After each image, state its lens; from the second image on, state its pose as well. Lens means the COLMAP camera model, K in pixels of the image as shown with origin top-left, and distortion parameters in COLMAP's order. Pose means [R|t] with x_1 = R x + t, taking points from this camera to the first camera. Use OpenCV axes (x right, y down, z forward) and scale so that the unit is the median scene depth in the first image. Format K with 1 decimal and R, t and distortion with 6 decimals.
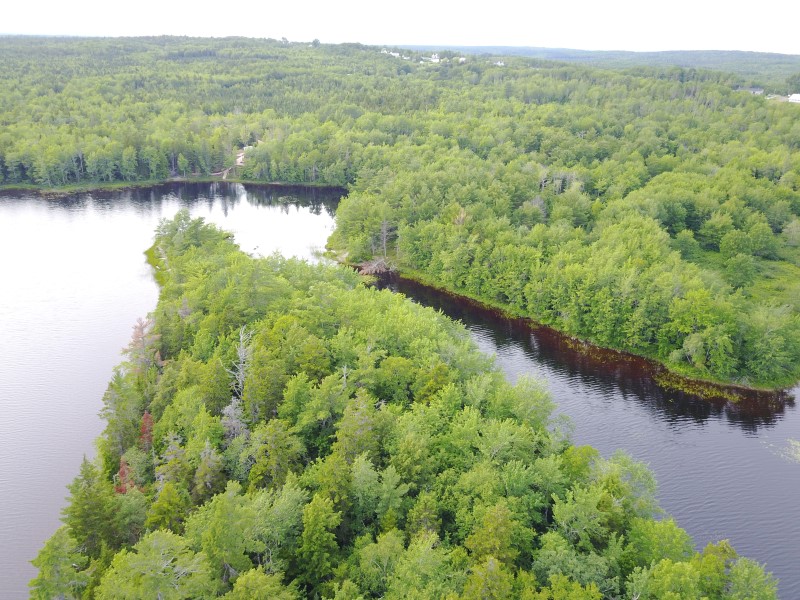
lens RADIAL K [[616.7, 0, 393.8], [0, 616.7, 298.3], [0, 0, 1]] dist [0.019817, -0.008257]
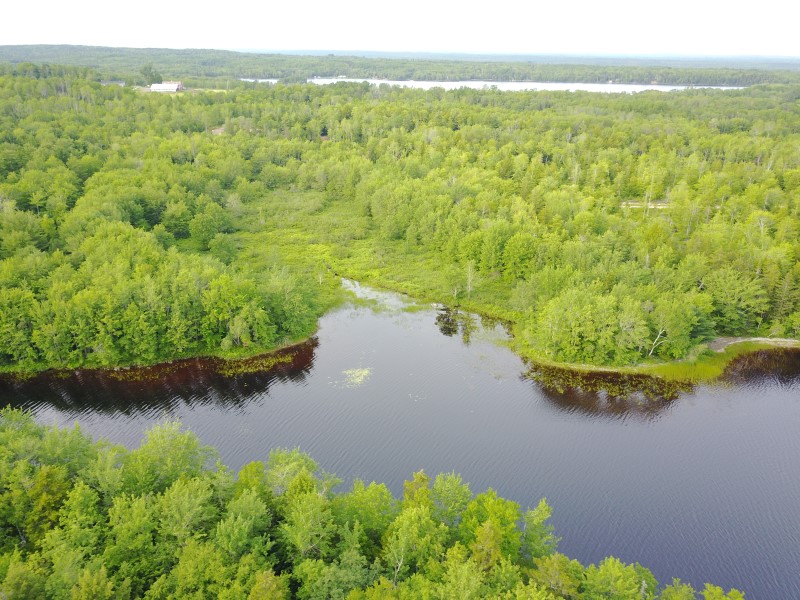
lens RADIAL K [[616.7, 0, 393.8], [0, 616.7, 298.3], [0, 0, 1]] dist [0.019817, -0.008257]
pose [[0.595664, -0.323258, 0.735316, -0.096967], [0.317251, 0.935696, 0.154351, -0.042409], [-0.737927, 0.141338, 0.659914, 0.096132]]
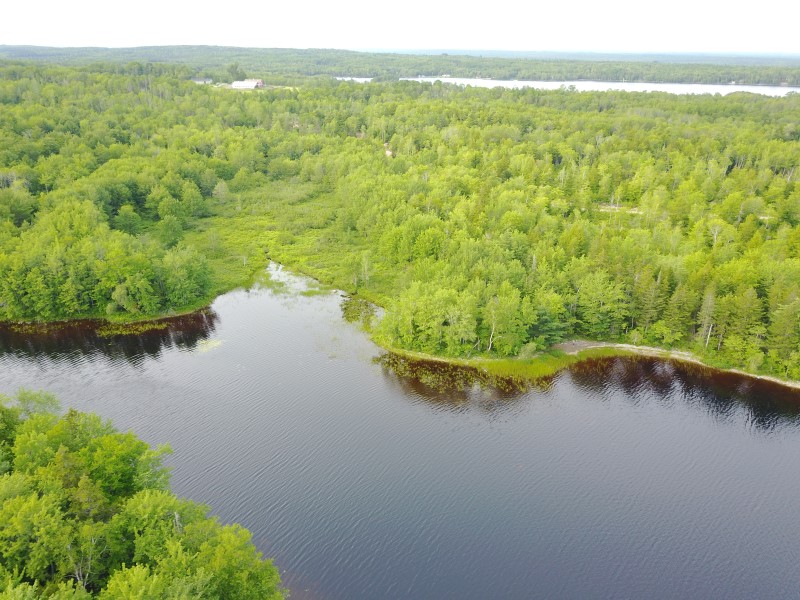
lens RADIAL K [[616.7, 0, 393.8], [0, 616.7, 298.3], [0, 0, 1]] dist [0.019817, -0.008257]
pose [[0.735784, -0.277352, 0.617817, 0.118011], [0.273737, 0.956244, 0.103274, 0.089287], [-0.619427, 0.093131, 0.779510, -0.213944]]
